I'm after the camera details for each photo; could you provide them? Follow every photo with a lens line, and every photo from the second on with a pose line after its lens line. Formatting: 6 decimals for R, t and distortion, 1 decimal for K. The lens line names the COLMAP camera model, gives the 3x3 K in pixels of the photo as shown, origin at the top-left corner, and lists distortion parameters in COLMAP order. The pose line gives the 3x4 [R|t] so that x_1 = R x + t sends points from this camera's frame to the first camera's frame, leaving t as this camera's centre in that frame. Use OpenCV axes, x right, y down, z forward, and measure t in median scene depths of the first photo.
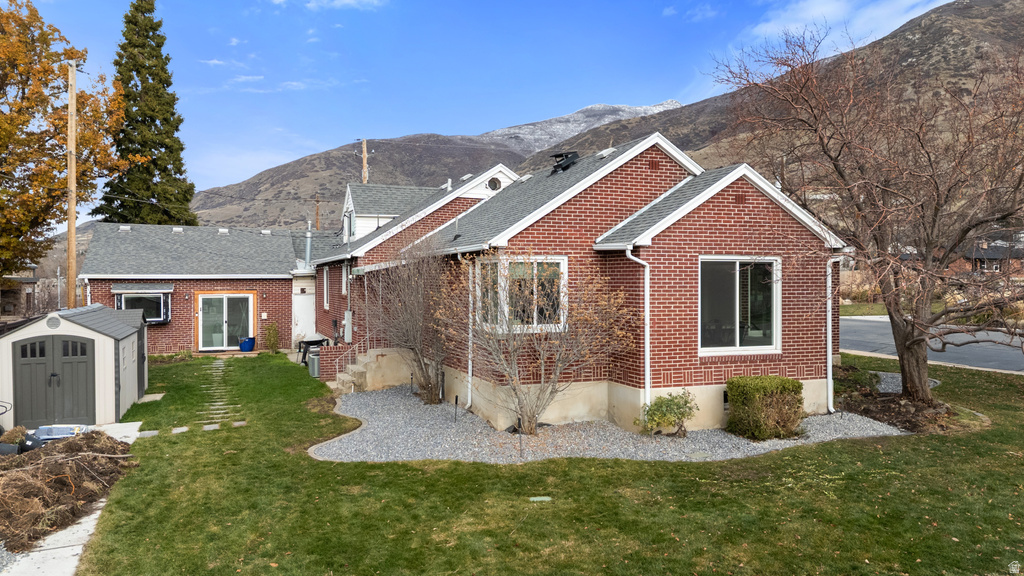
lens RADIAL K [[746.1, 0, 512.0], [0, 746.1, 288.0], [0, 0, 1]] dist [0.087596, -0.082721]
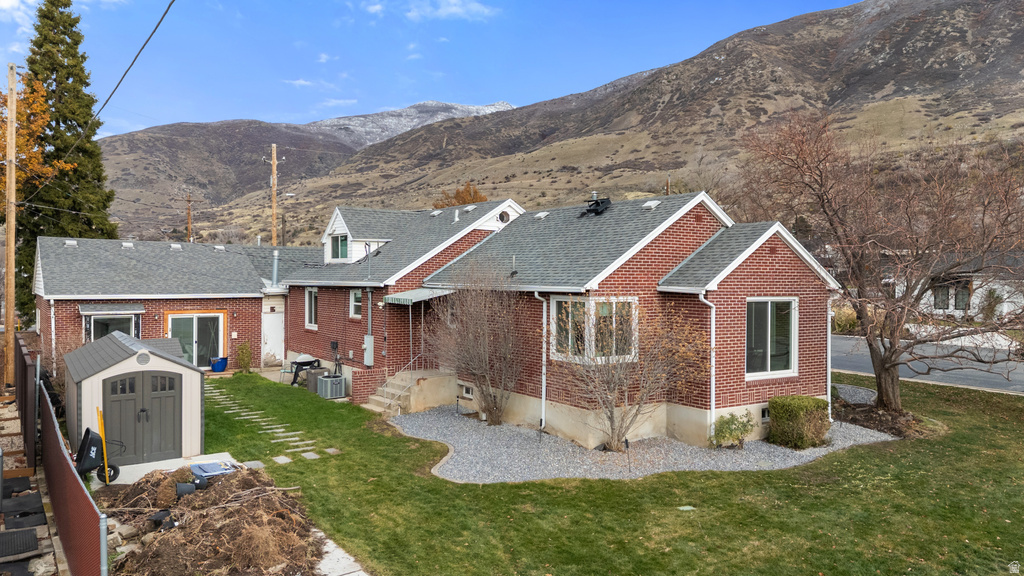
lens RADIAL K [[749.7, 0, 512.0], [0, 749.7, 288.0], [0, 0, 1]] dist [0.092332, -0.093847]
pose [[0.975686, 0.004507, 0.219129, -0.362899], [-0.005243, 0.999982, 0.002774, -0.056356], [-0.219113, -0.003855, 0.975692, -0.099180]]
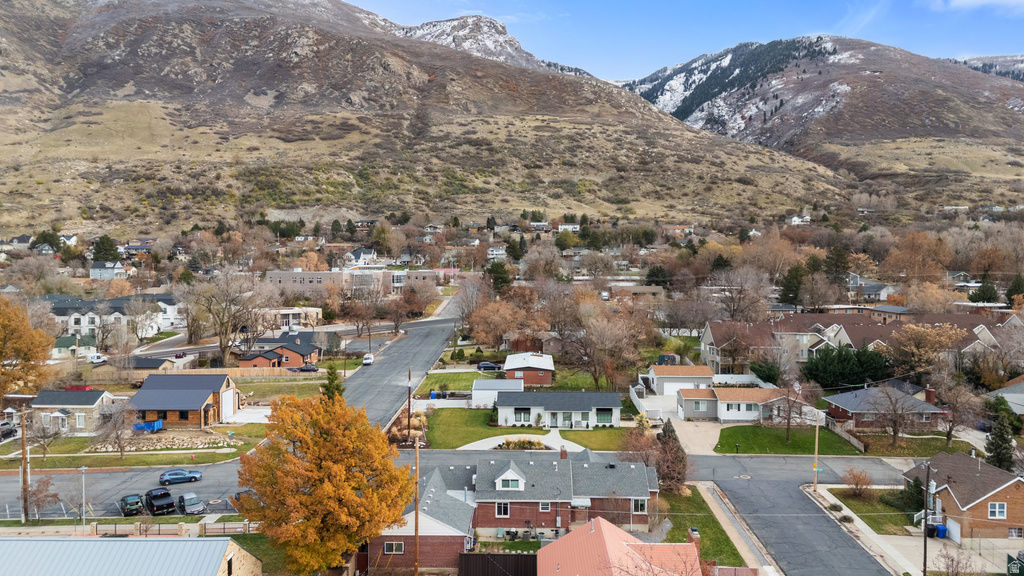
lens RADIAL K [[749.7, 0, 512.0], [0, 749.7, 288.0], [0, 0, 1]] dist [0.092332, -0.093847]
pose [[0.388624, -0.032343, 0.920829, -8.004344], [0.012606, 0.999477, 0.029785, -2.634137], [-0.921310, 0.000033, 0.388828, -0.154455]]
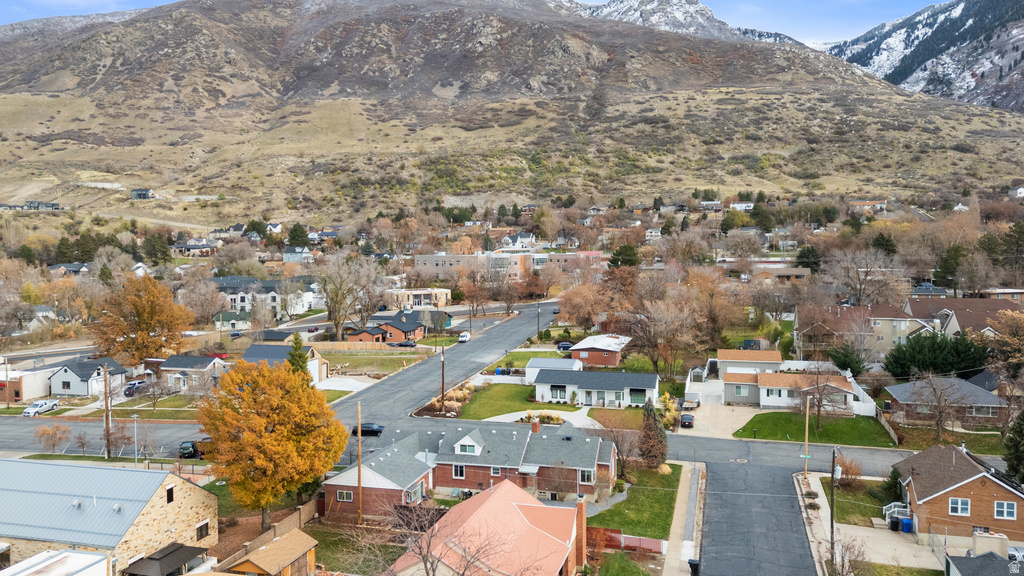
lens RADIAL K [[757.2, 0, 512.0], [0, 757.2, 288.0], [0, 0, 1]] dist [0.097573, -0.102702]
pose [[0.604989, -0.050620, 0.794623, -7.269761], [0.019869, 0.998626, 0.048489, -2.594681], [-0.795986, -0.013547, 0.605164, -2.862346]]
